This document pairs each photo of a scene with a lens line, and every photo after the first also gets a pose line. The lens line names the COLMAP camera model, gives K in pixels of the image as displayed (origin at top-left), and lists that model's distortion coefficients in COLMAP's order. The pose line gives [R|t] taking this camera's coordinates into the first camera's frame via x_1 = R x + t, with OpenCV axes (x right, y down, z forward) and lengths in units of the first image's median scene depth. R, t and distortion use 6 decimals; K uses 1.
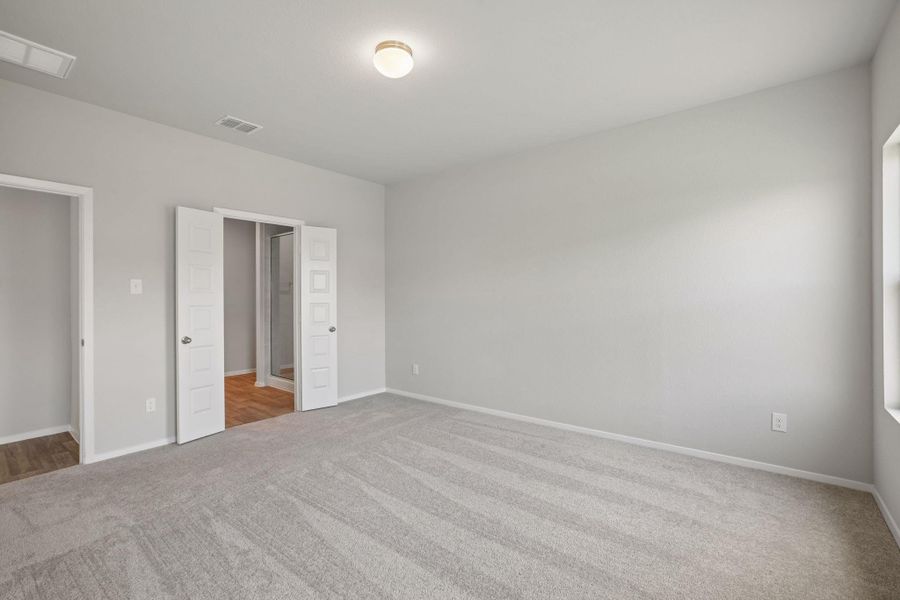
lens RADIAL K [[402.1, 0, 450.6], [0, 402.1, 299.0], [0, 0, 1]] dist [-0.017108, 0.004108]
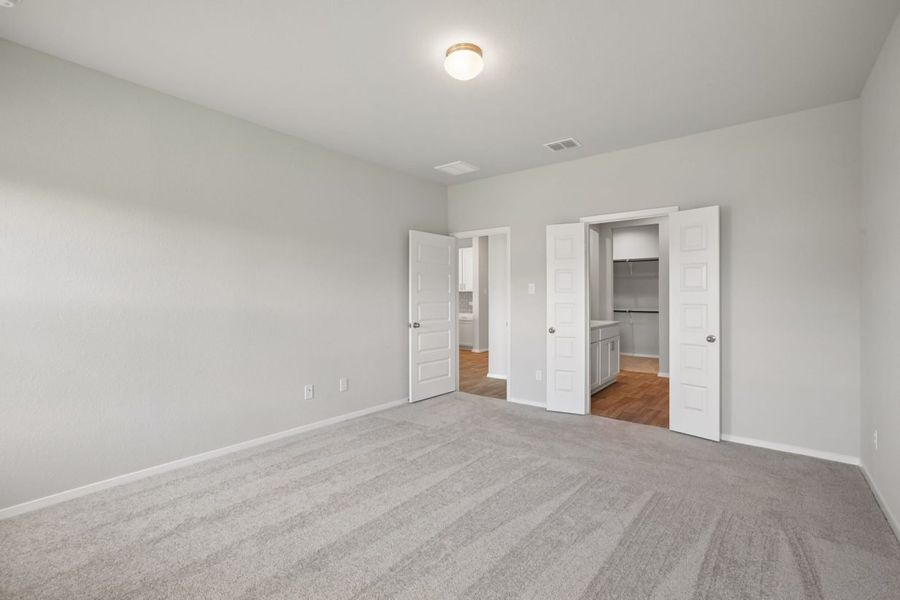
lens RADIAL K [[402.1, 0, 447.9], [0, 402.1, 297.8], [0, 0, 1]] dist [-0.017108, 0.004108]
pose [[0.004816, 0.007827, -0.999958, 0.597633], [-0.004344, 0.999960, 0.007806, -0.007404], [0.999979, 0.004306, 0.004850, 0.653664]]
